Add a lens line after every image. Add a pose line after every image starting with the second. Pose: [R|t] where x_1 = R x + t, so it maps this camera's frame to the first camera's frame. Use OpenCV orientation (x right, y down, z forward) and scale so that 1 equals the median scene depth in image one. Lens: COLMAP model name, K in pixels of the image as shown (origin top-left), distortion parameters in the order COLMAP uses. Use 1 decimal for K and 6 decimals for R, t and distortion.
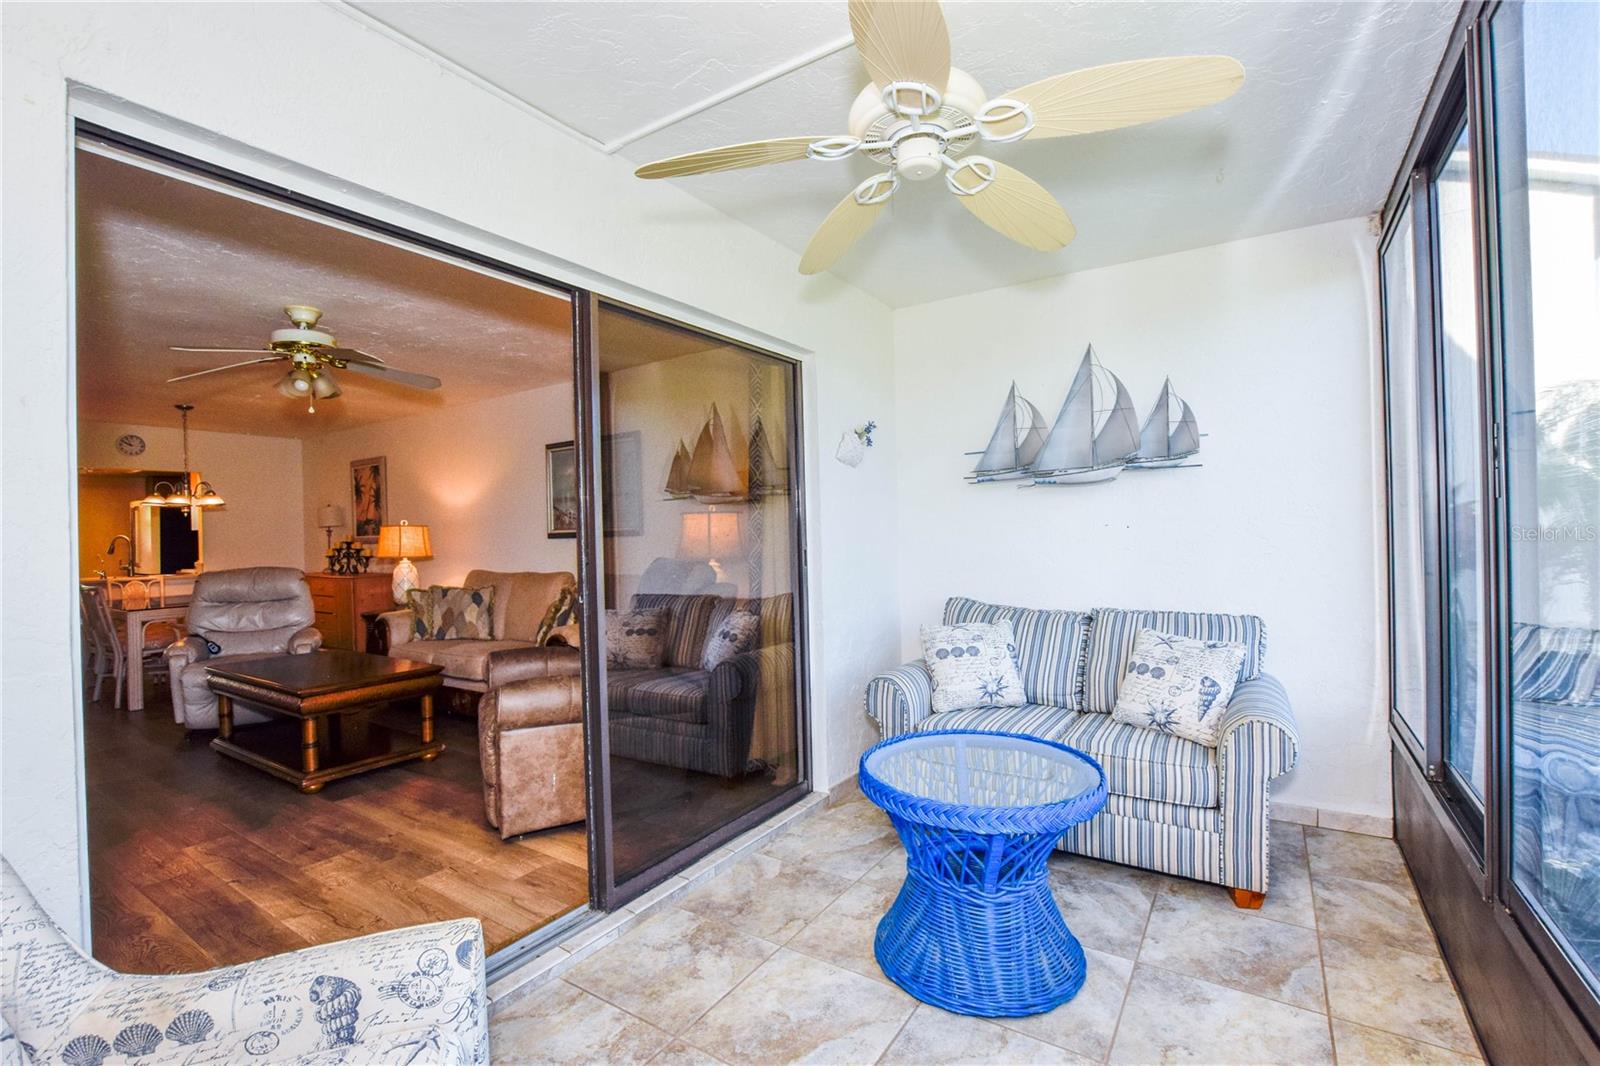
lens RADIAL K [[707.9, 0, 800.0], [0, 707.9, 533.0], [0, 0, 1]] dist [-0.040533, -0.000048]
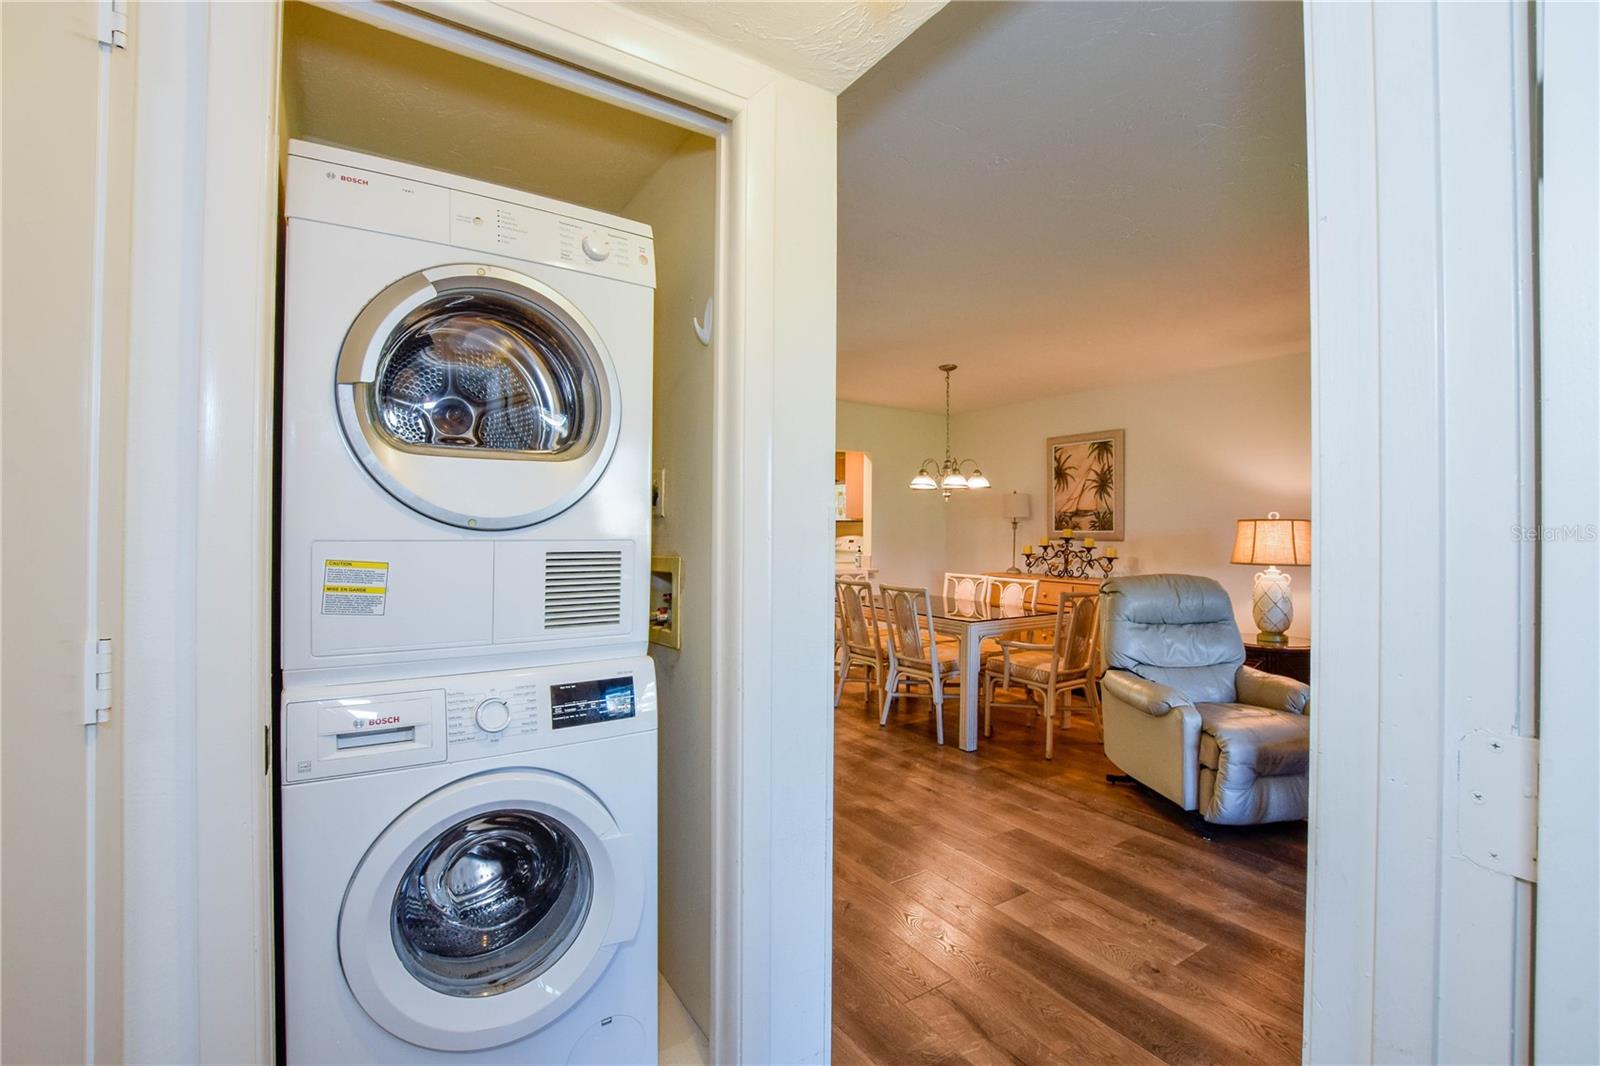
lens RADIAL K [[707.9, 0, 800.0], [0, 707.9, 533.0], [0, 0, 1]] dist [-0.040533, -0.000048]
pose [[0.915506, 0.030465, -0.401149, -0.602337], [-0.028497, 0.999535, 0.010874, 0.007810], [0.401294, 0.001477, 0.915948, 0.135017]]
